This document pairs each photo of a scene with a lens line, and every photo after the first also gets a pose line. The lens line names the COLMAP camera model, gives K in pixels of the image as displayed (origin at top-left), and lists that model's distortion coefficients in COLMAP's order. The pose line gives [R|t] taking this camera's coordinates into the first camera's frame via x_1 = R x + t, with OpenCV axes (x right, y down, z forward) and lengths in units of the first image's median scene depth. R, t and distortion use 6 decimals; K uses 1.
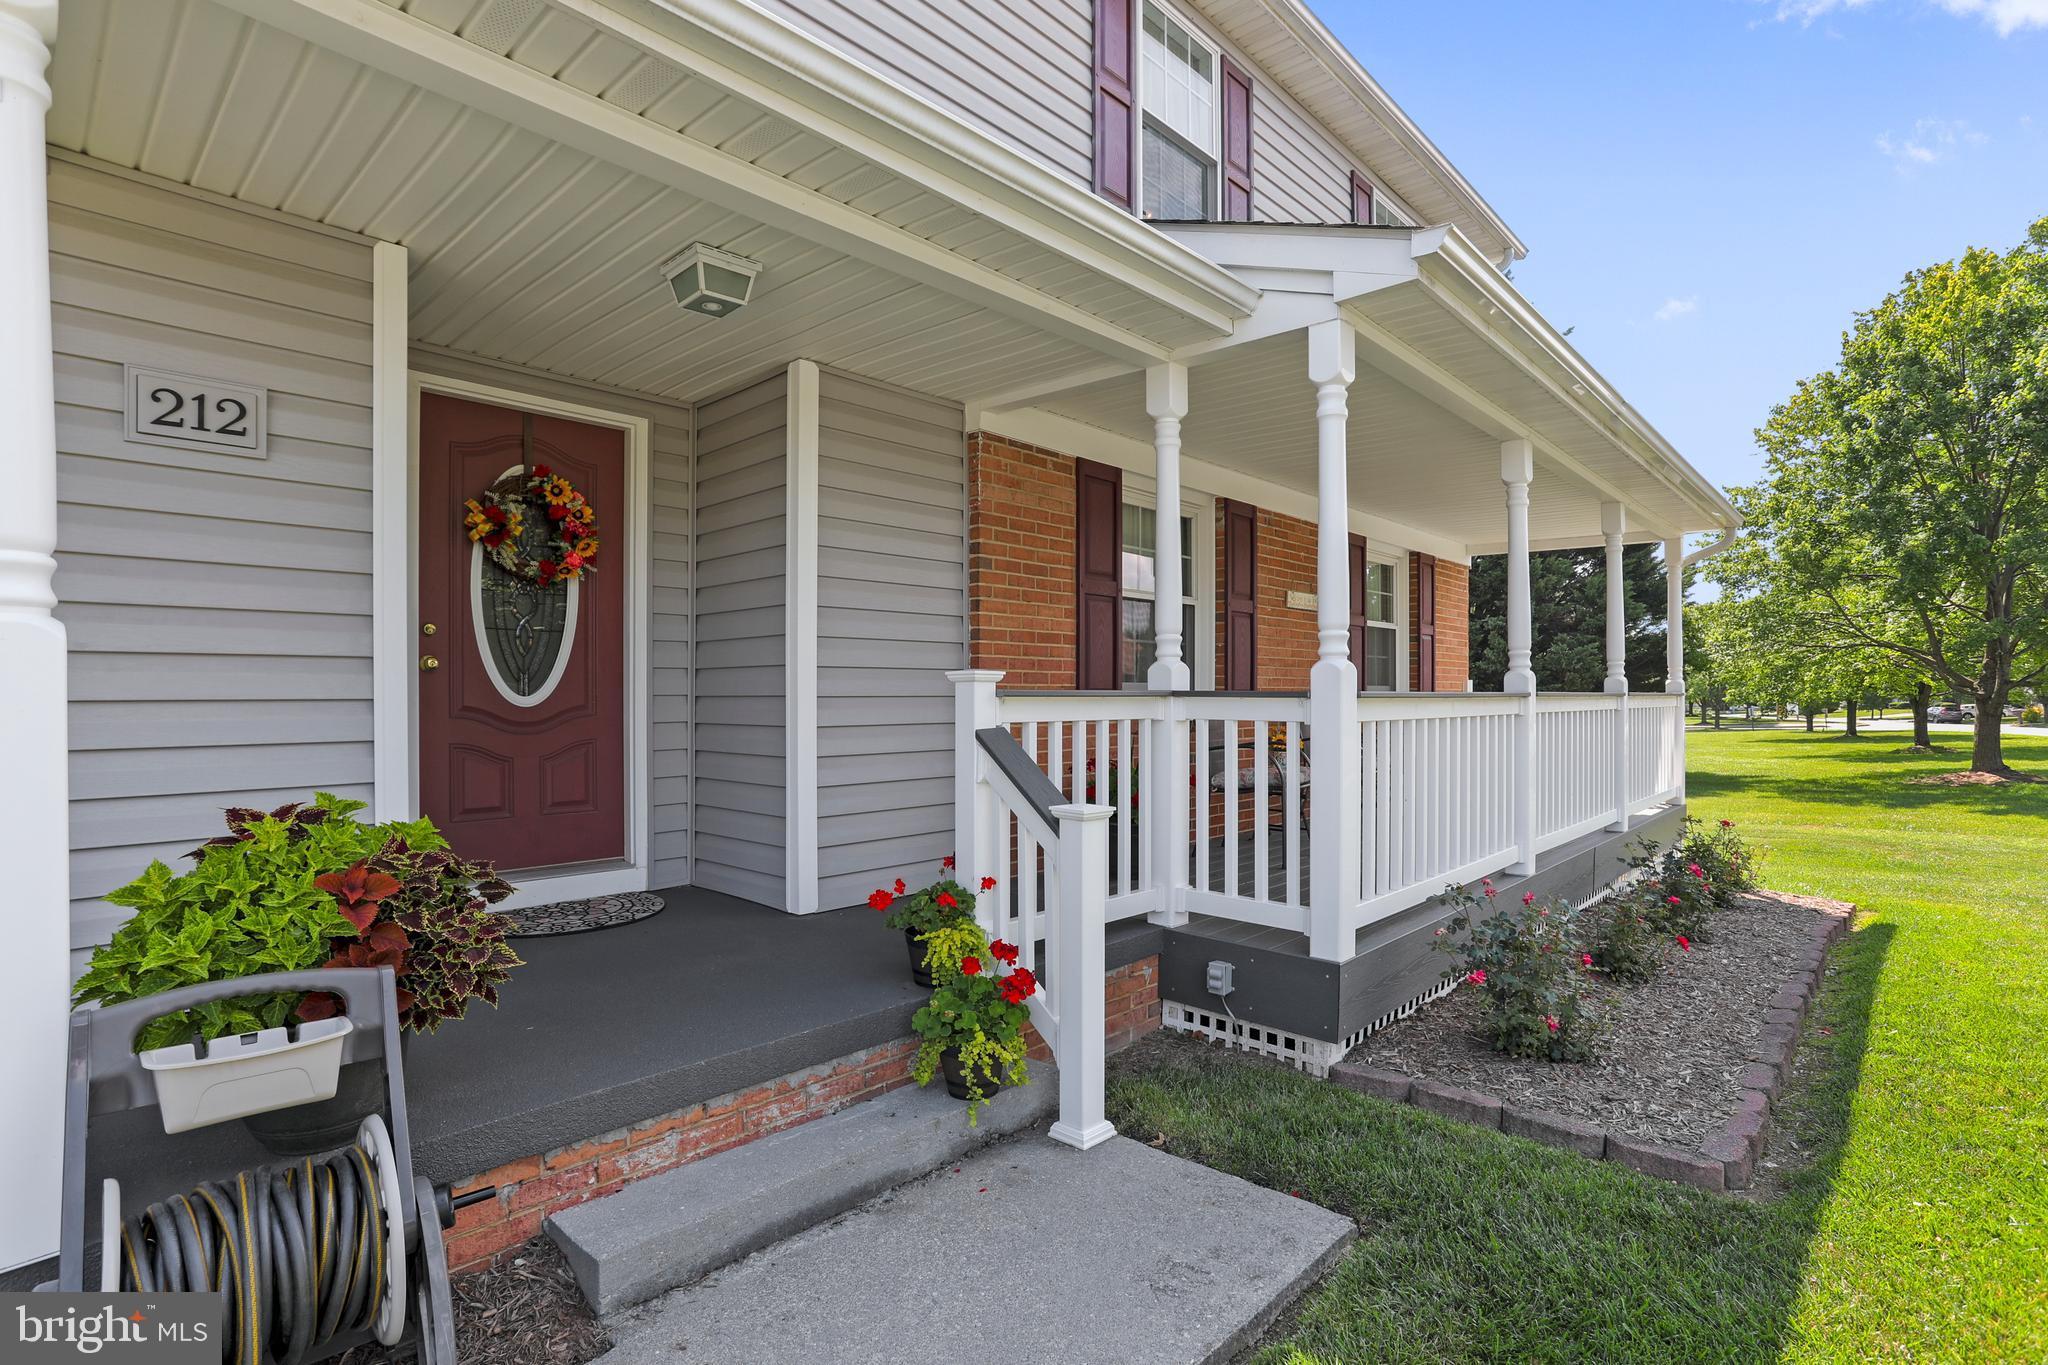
lens RADIAL K [[997.7, 0, 1024.0], [0, 997.7, 697.9], [0, 0, 1]] dist [-0.058754, 0.041878]
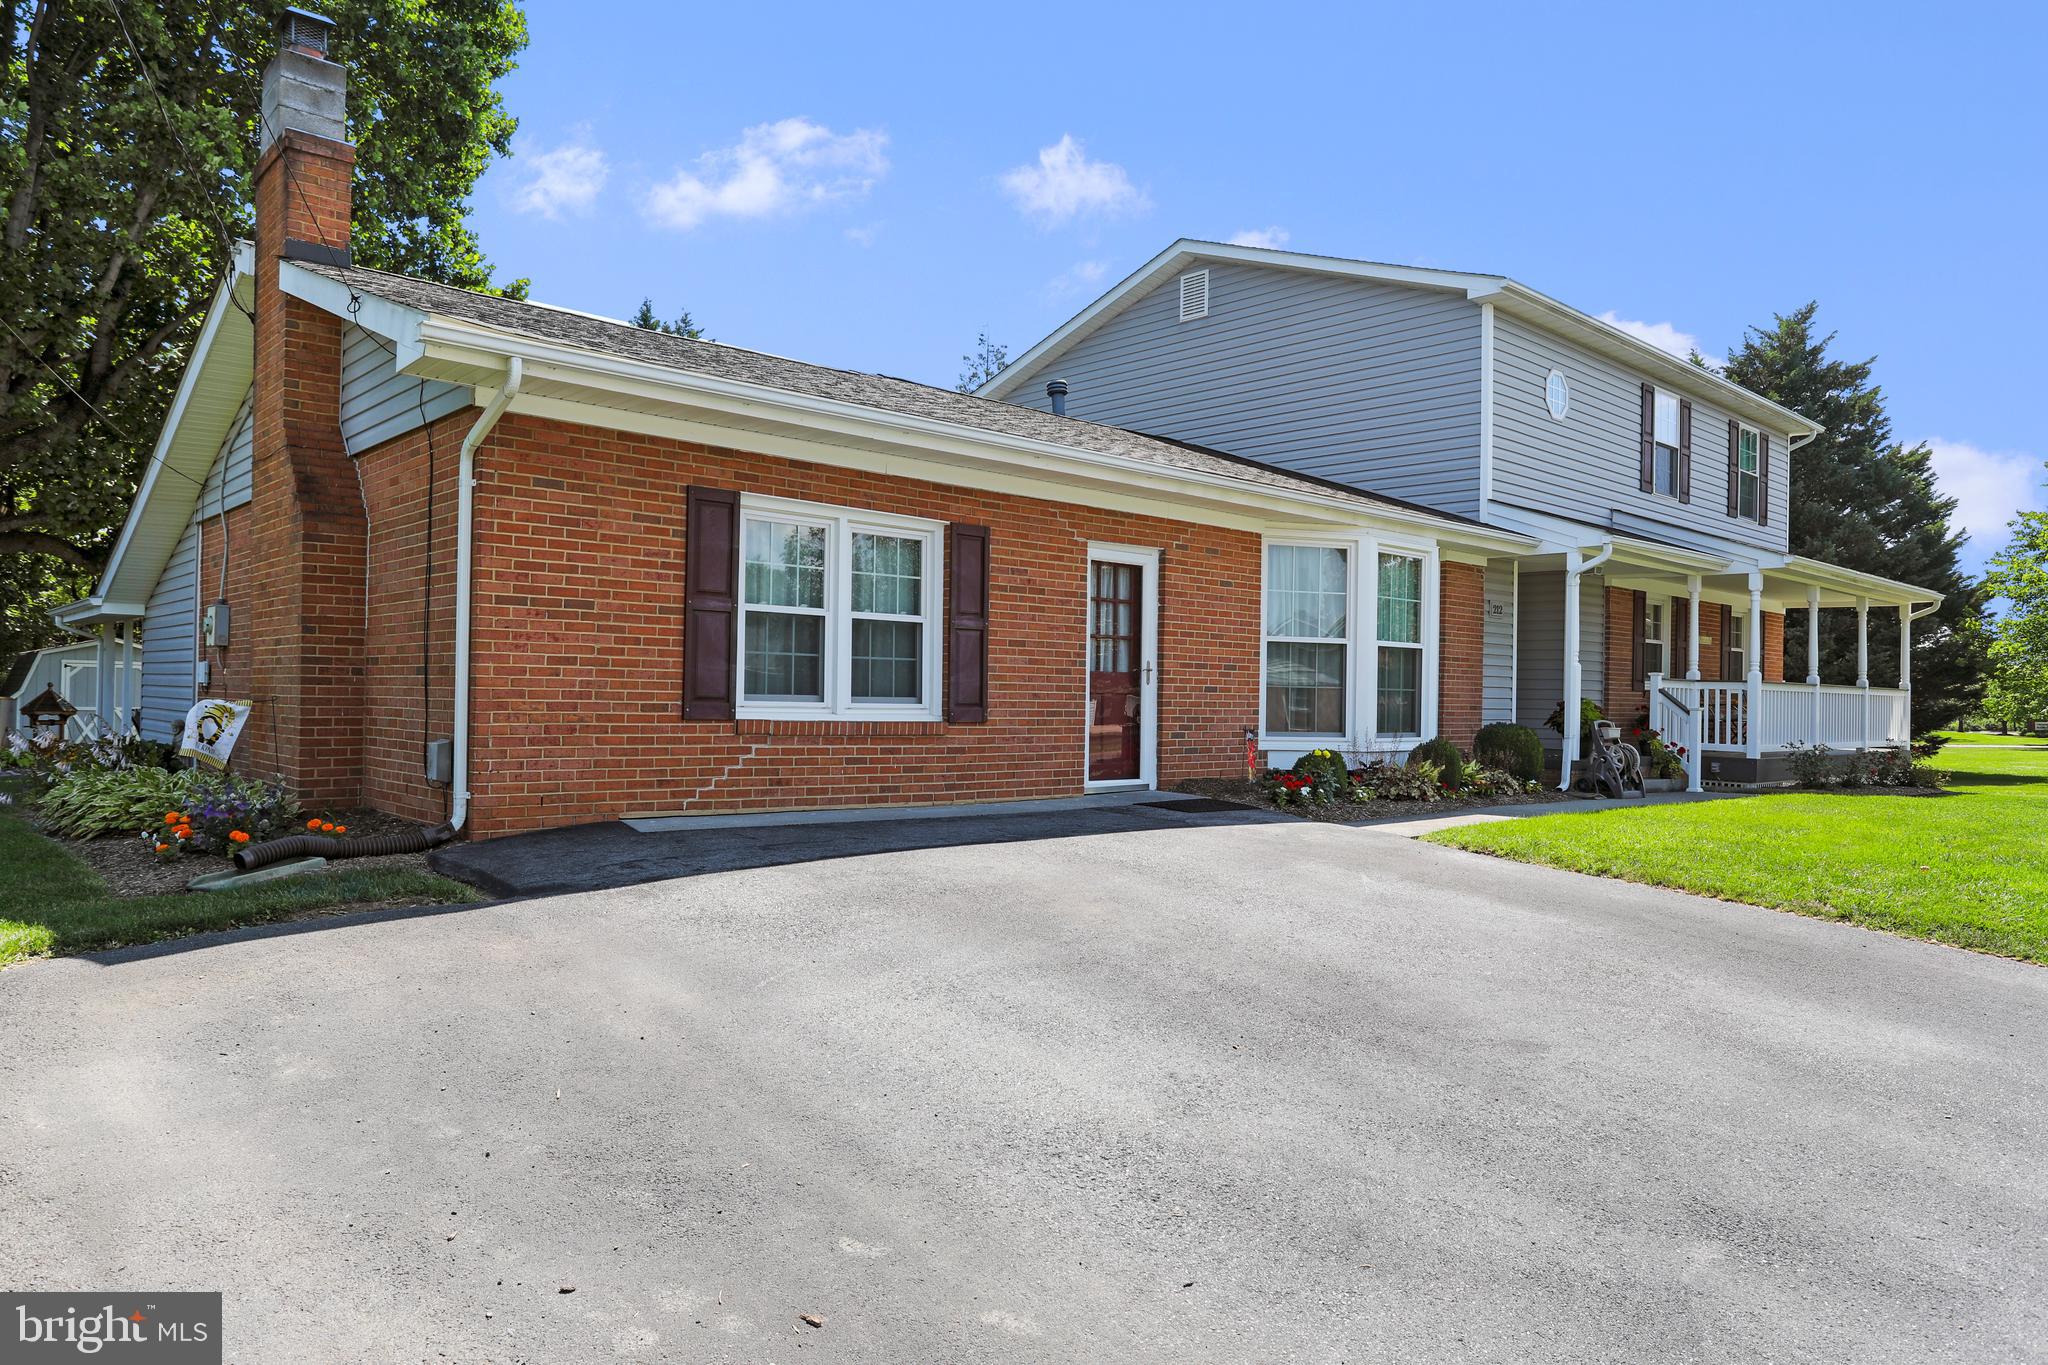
lens RADIAL K [[1302.9, 0, 1024.0], [0, 1302.9, 682.5], [0, 0, 1]] dist [-0.003798, -0.000490]
pose [[0.996338, 0.020370, -0.083046, -1.265243], [-0.021261, 0.999725, -0.009861, 0.067630], [0.082822, 0.011590, 0.996497, -2.550841]]
